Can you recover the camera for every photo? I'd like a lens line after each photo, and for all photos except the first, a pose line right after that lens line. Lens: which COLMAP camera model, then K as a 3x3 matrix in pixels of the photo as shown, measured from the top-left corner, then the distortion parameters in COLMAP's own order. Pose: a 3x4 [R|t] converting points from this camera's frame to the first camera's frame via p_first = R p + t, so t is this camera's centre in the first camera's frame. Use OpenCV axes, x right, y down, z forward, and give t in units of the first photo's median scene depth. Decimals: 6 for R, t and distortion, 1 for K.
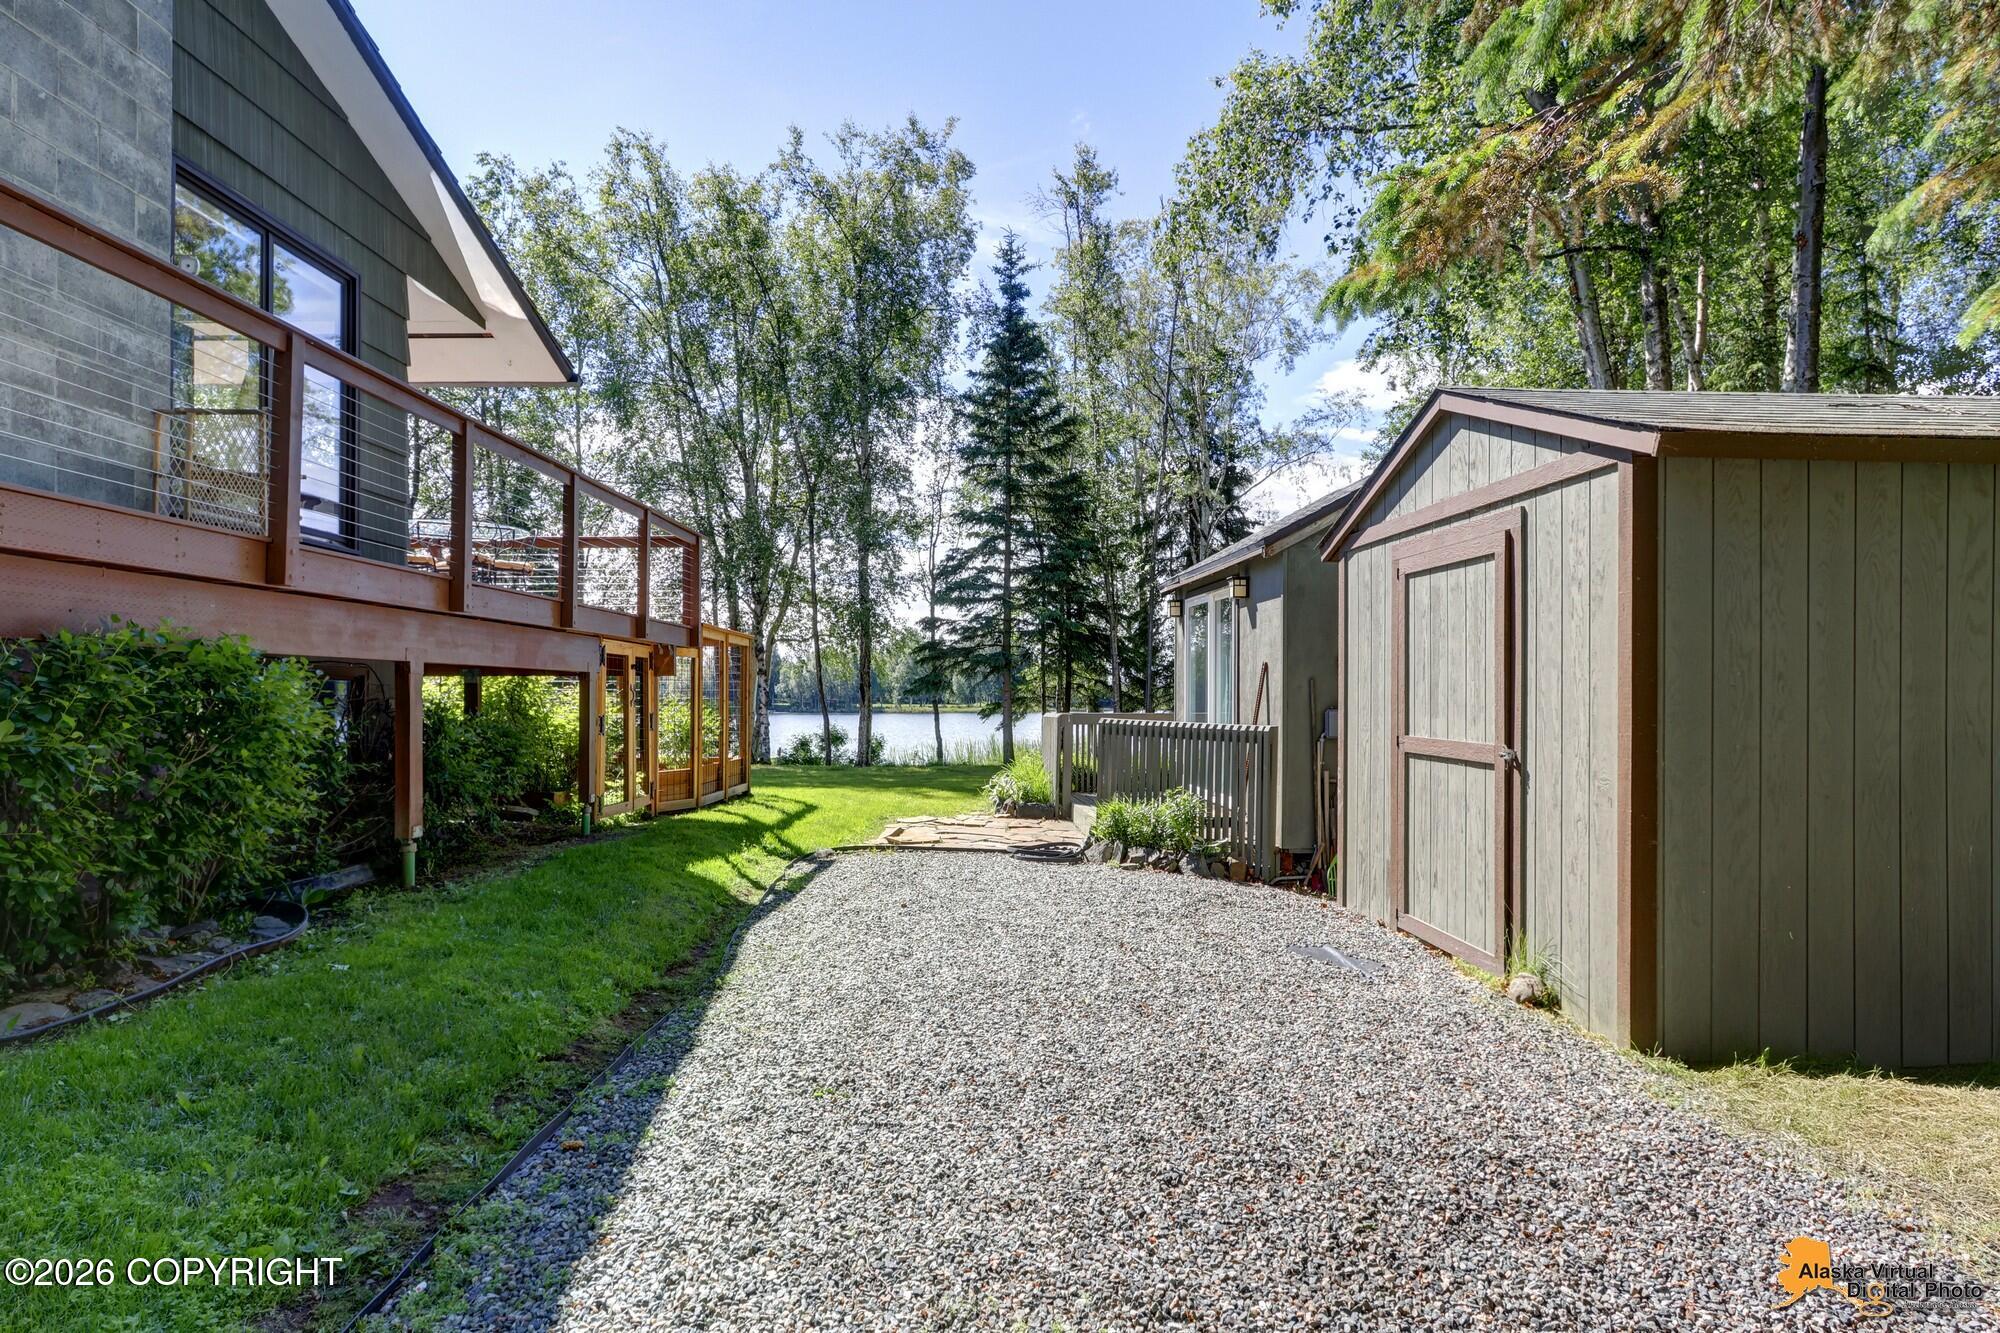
lens RADIAL K [[975.2, 0, 1025.4], [0, 975.2, 703.4], [0, 0, 1]] dist [0.000277, -0.000426]
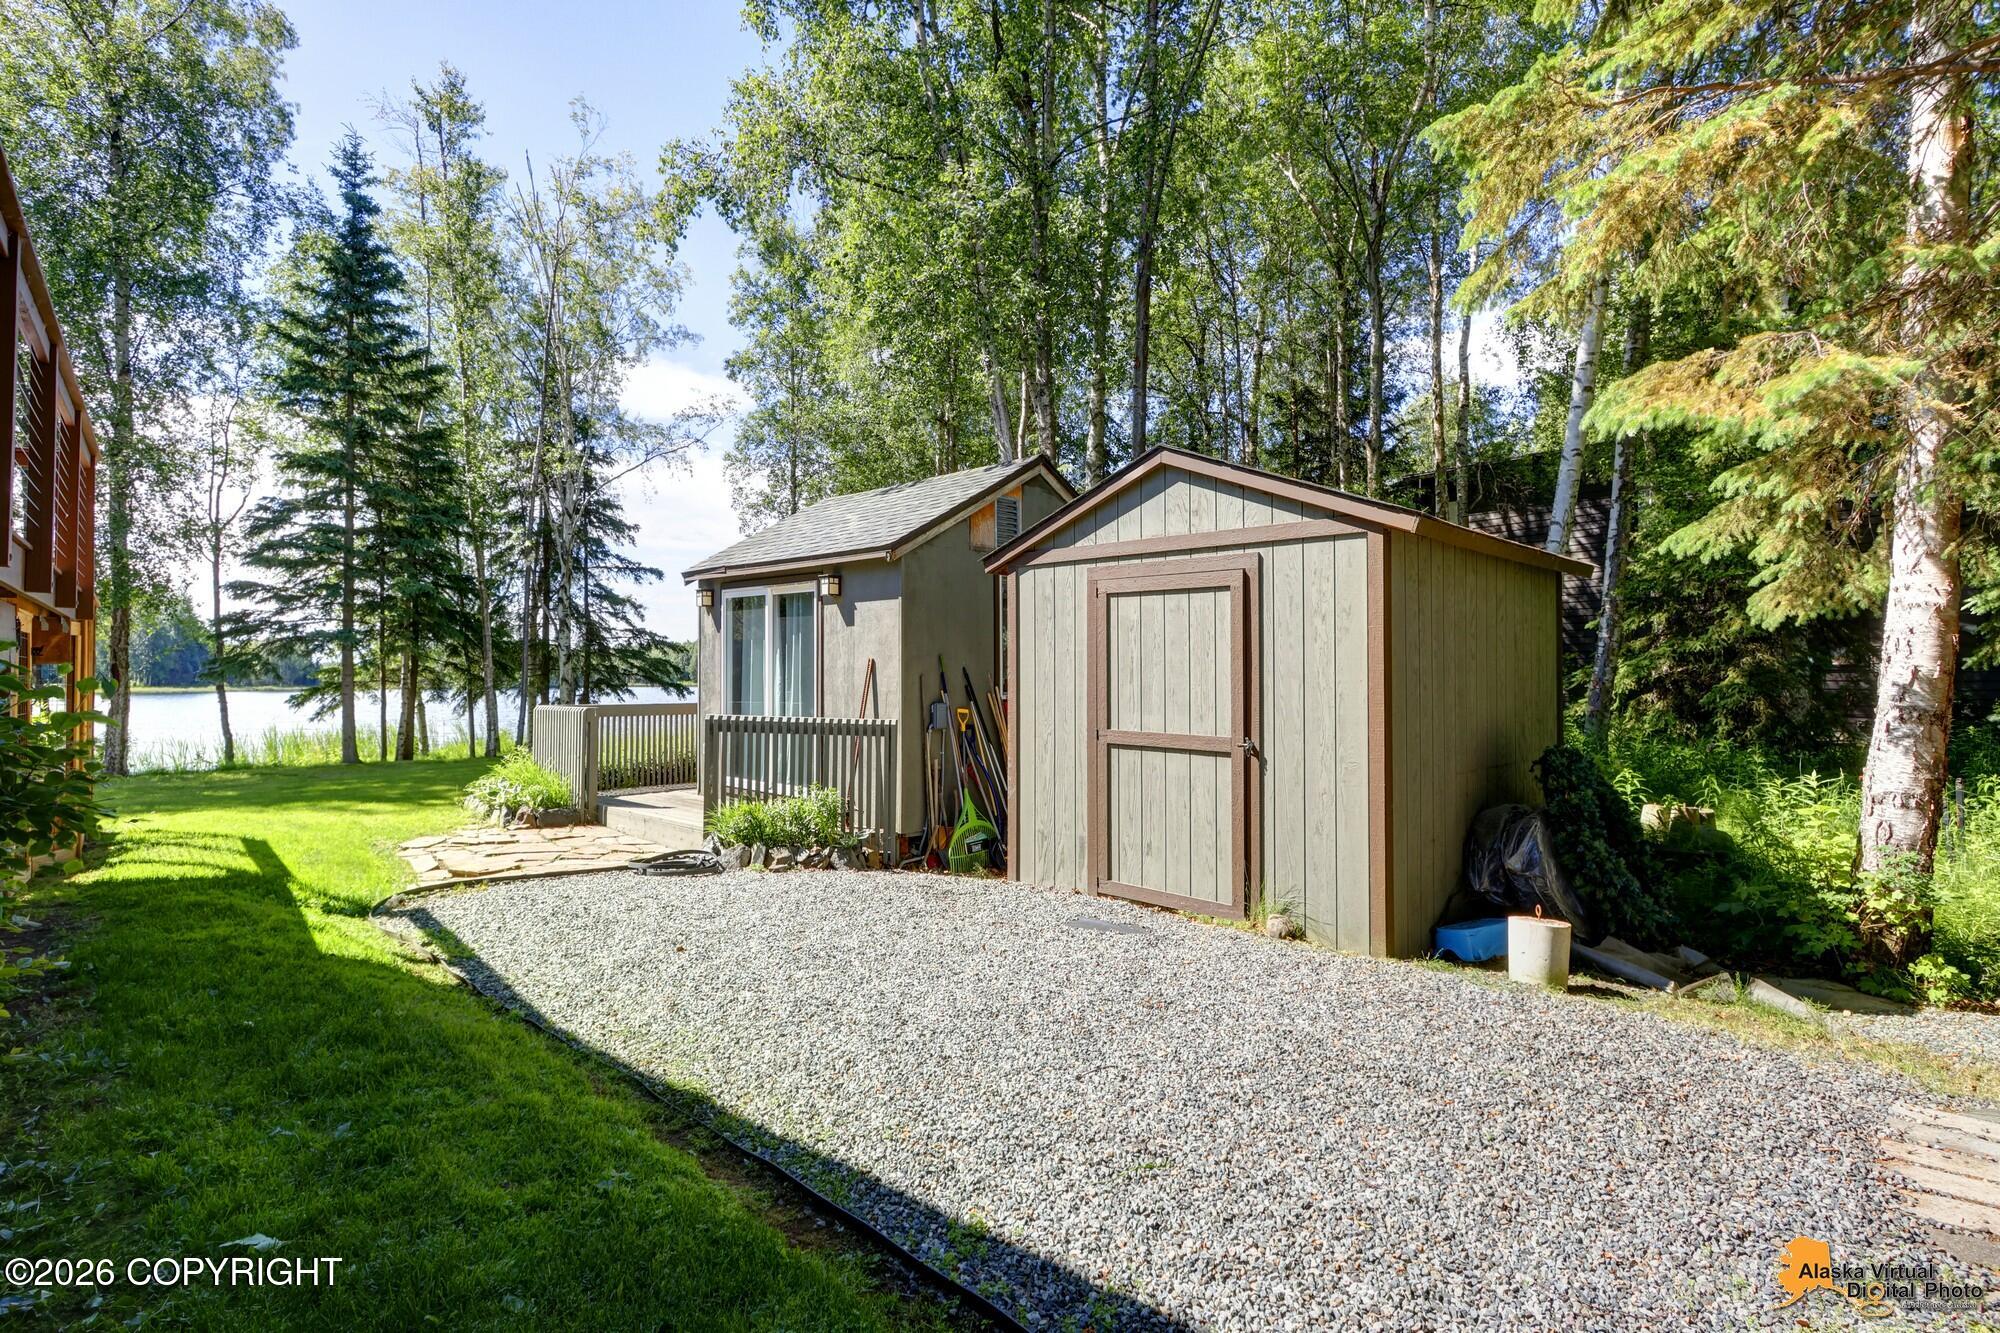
lens RADIAL K [[920.4, 0, 1000.0], [0, 920.4, 666.5], [0, 0, 1]] dist [0.003087, 0.000154]
pose [[0.787080, 0.011619, 0.616741, -0.191736], [0.000931, 0.999799, -0.020024, -0.009950], [-0.616850, 0.016335, 0.786911, 0.094471]]
